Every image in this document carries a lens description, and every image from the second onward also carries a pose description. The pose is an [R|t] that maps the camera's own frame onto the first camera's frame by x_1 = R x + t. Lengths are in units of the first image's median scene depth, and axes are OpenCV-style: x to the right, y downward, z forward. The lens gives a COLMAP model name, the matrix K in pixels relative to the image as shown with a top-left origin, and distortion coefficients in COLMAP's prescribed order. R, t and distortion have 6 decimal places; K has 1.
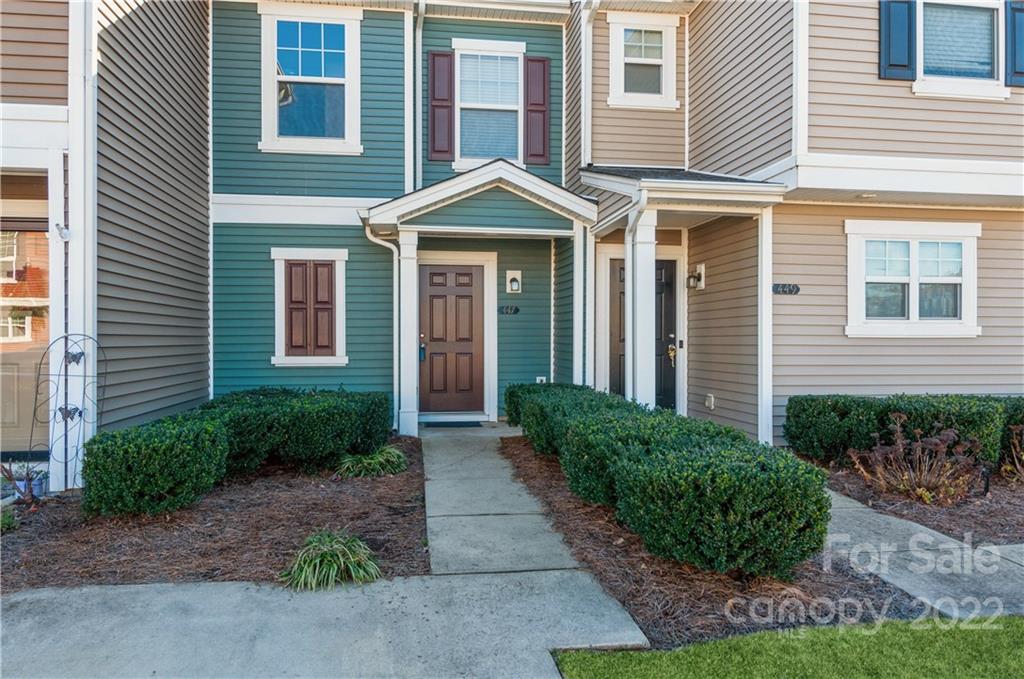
lens RADIAL K [[776.5, 0, 512.0], [0, 776.5, 339.5], [0, 0, 1]] dist [-0.005677, -0.002664]
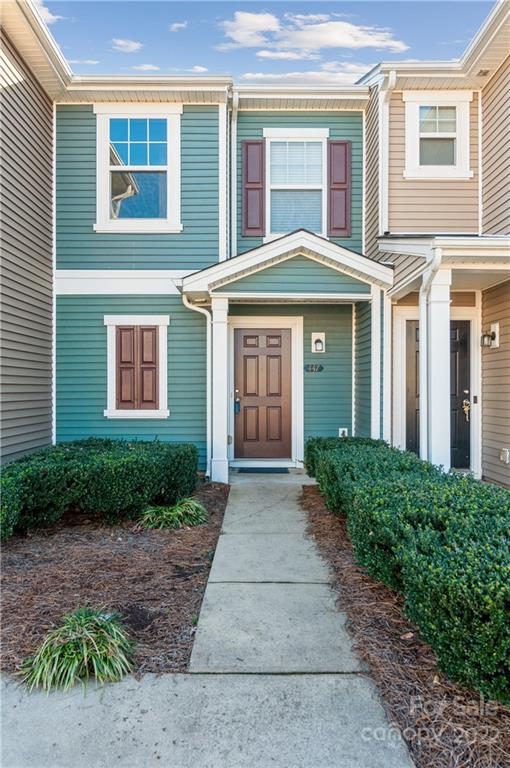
lens RADIAL K [[582.4, 0, 255.0], [0, 582.4, 384.0], [0, 0, 1]] dist [-0.005677, -0.002664]
pose [[0.990123, -0.001315, -0.140195, 0.032598], [0.000190, 0.999968, -0.008033, -0.009346], [0.140201, 0.007927, 0.990091, 0.178293]]
